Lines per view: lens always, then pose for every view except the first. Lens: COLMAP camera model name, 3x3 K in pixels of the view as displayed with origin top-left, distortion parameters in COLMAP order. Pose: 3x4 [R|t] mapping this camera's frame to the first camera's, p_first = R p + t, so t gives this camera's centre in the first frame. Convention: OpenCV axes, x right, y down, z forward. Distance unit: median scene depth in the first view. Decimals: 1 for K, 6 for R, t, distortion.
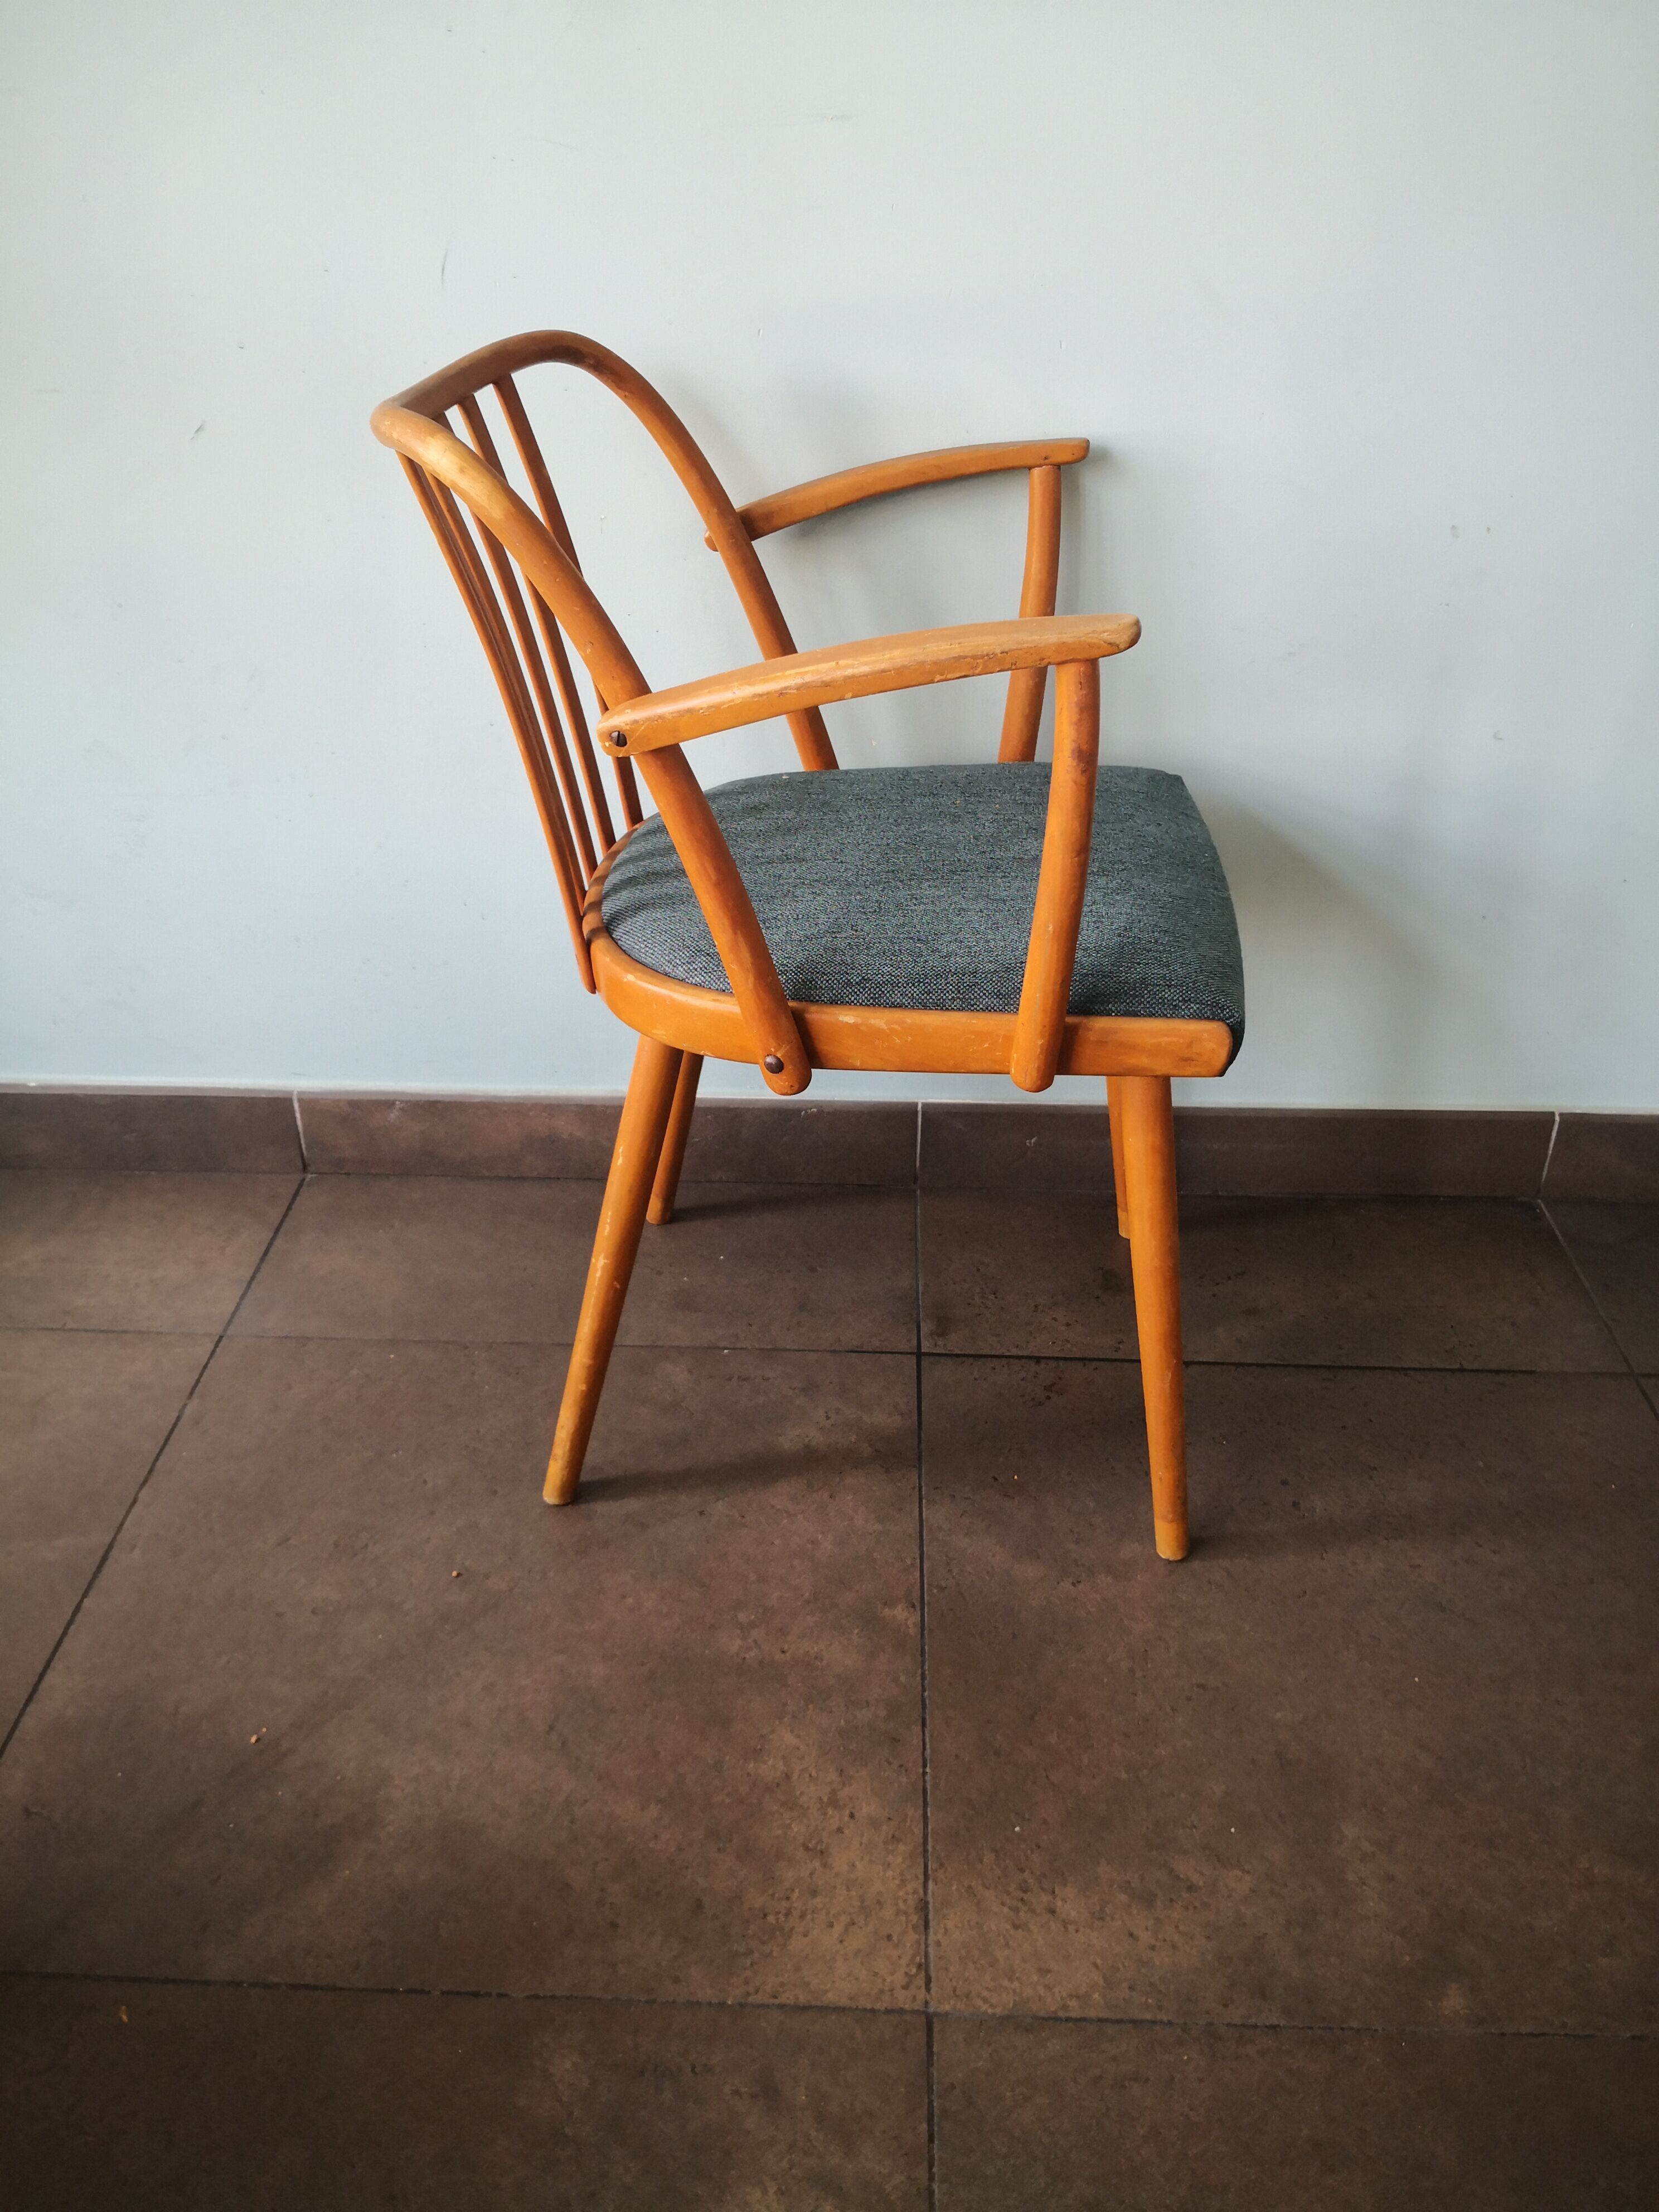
lens RADIAL K [[1809.2, 0, 820.6], [0, 1809.2, 1114.1], [0, 0, 1]] dist [-0.008768, -0.008485]
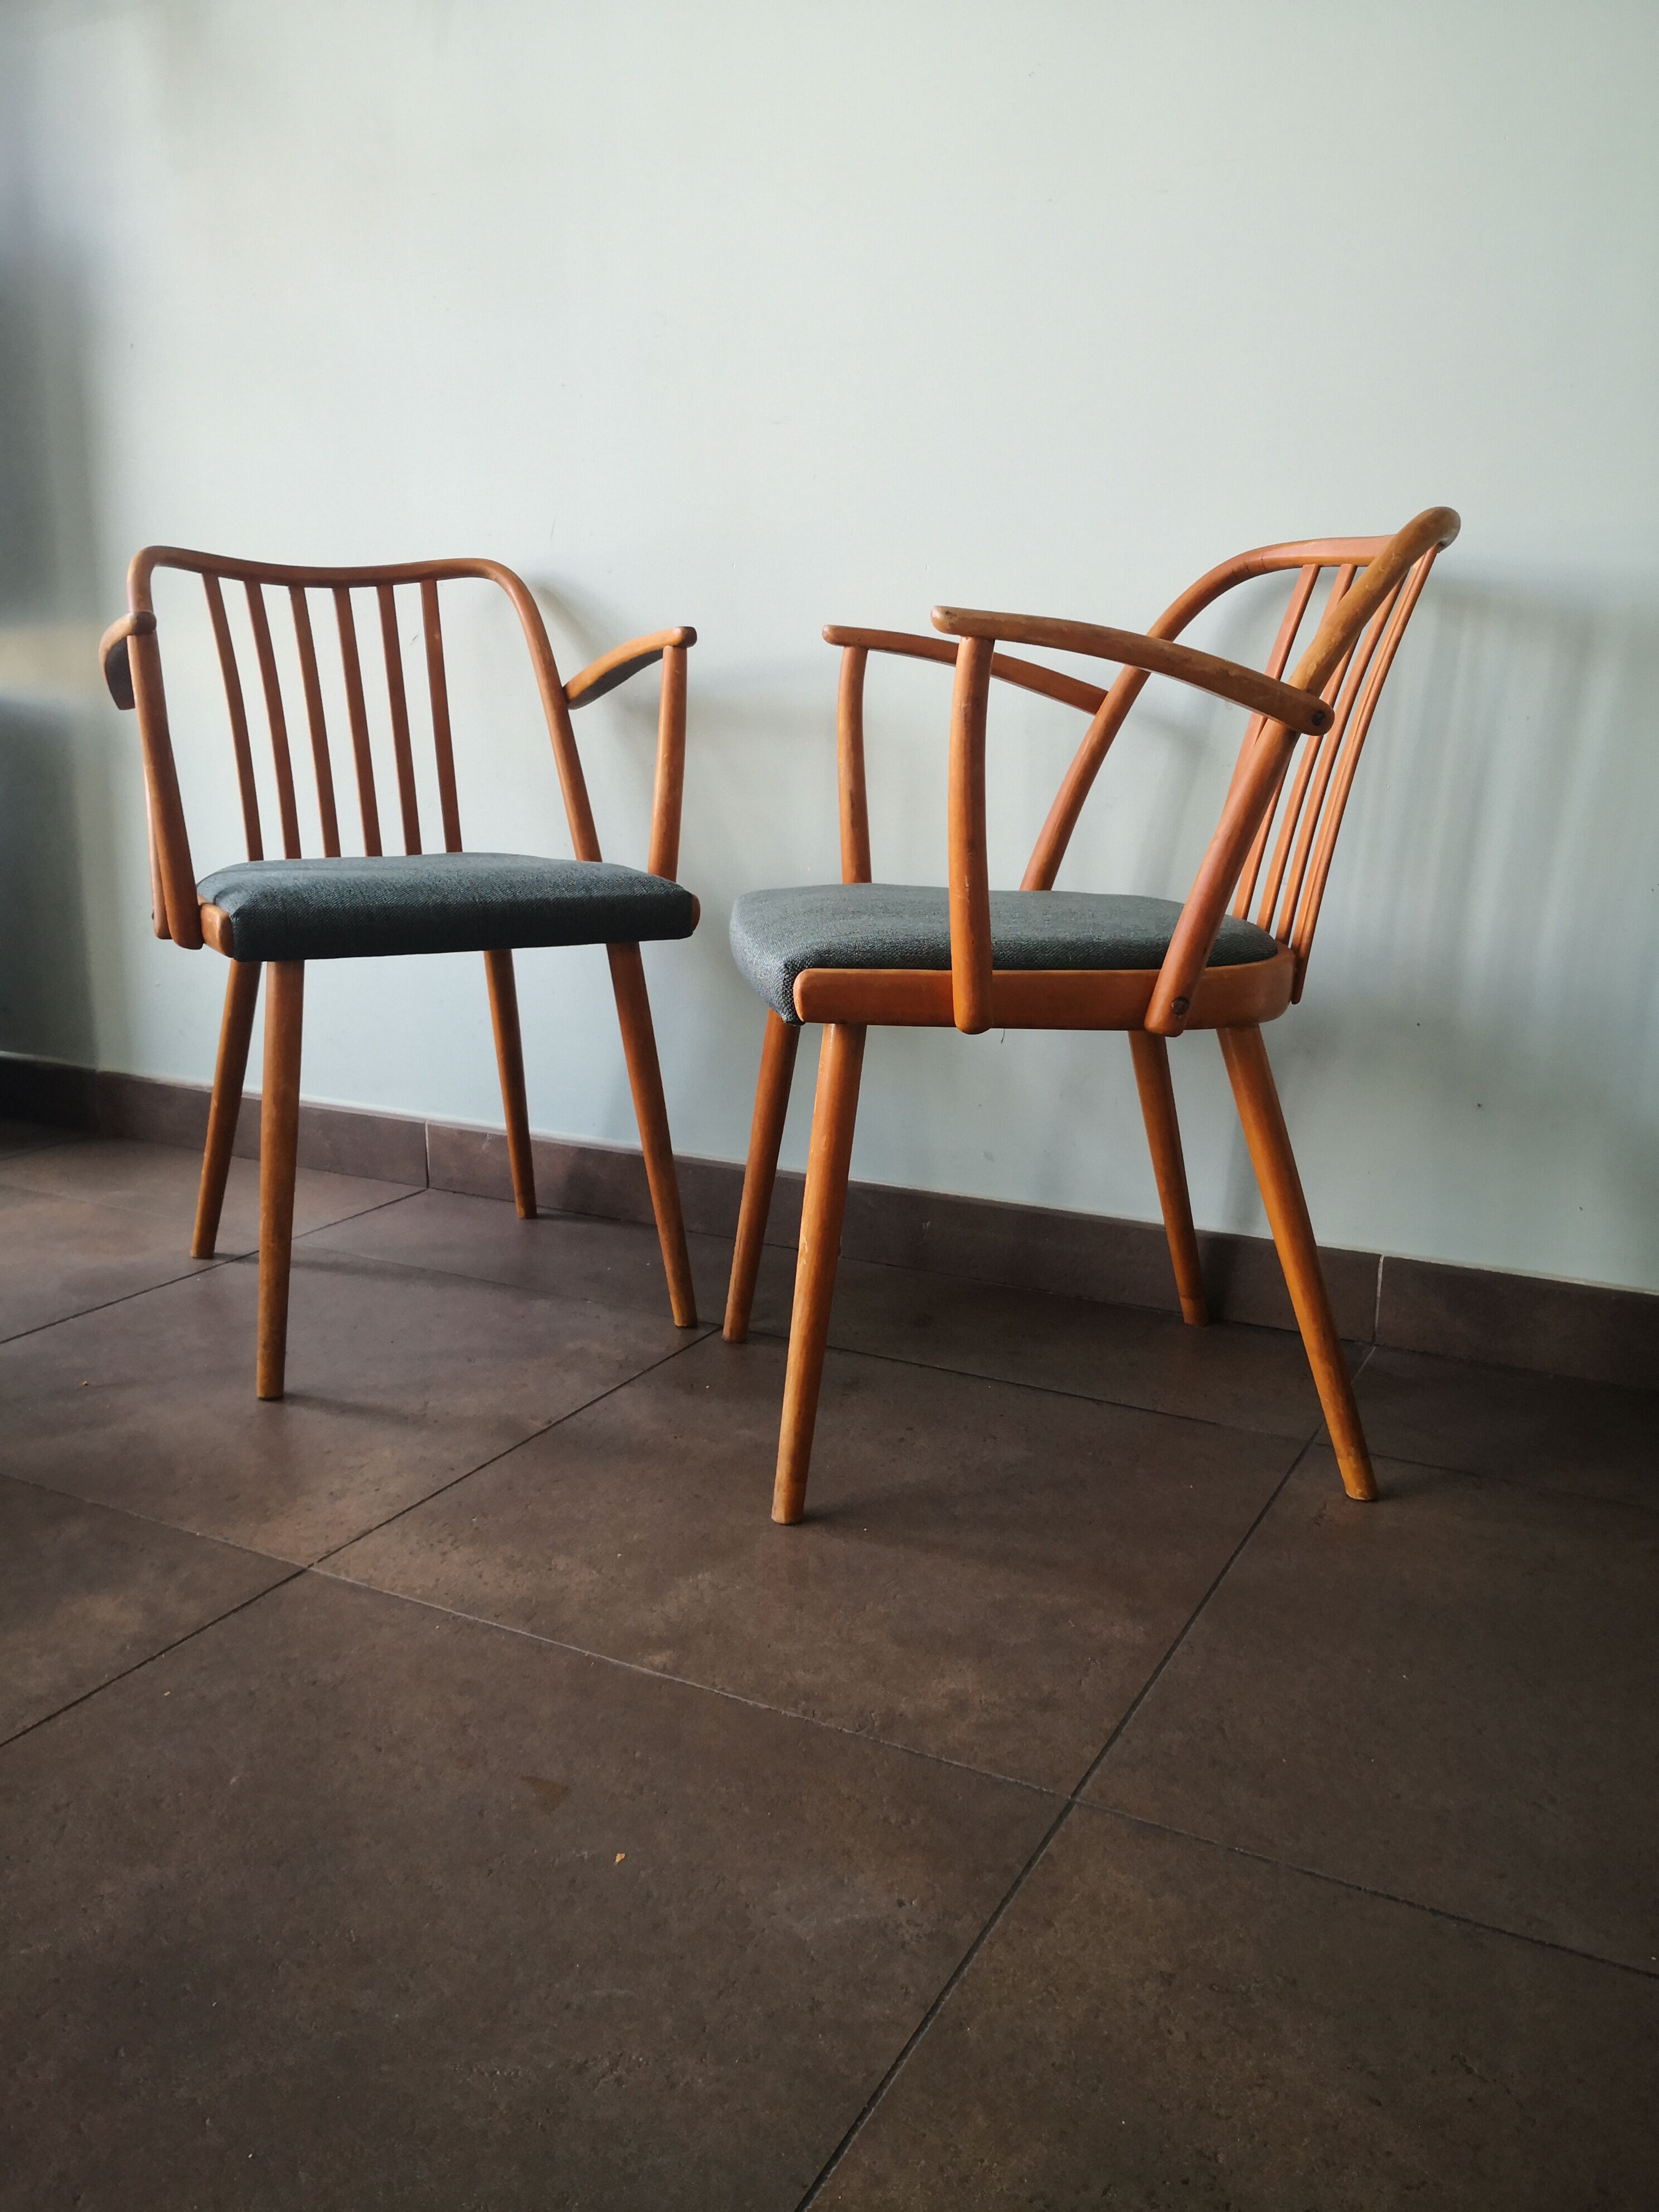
lens RADIAL K [[1814.2, 0, 821.8], [0, 1814.2, 1089.6], [0, 0, 1]] dist [0.010359, -0.040645]
pose [[0.900509, 0.095846, -0.424143, 0.764488], [-0.222682, 0.939446, -0.260490, 0.355777], [0.373492, 0.329022, 0.867322, -0.100916]]
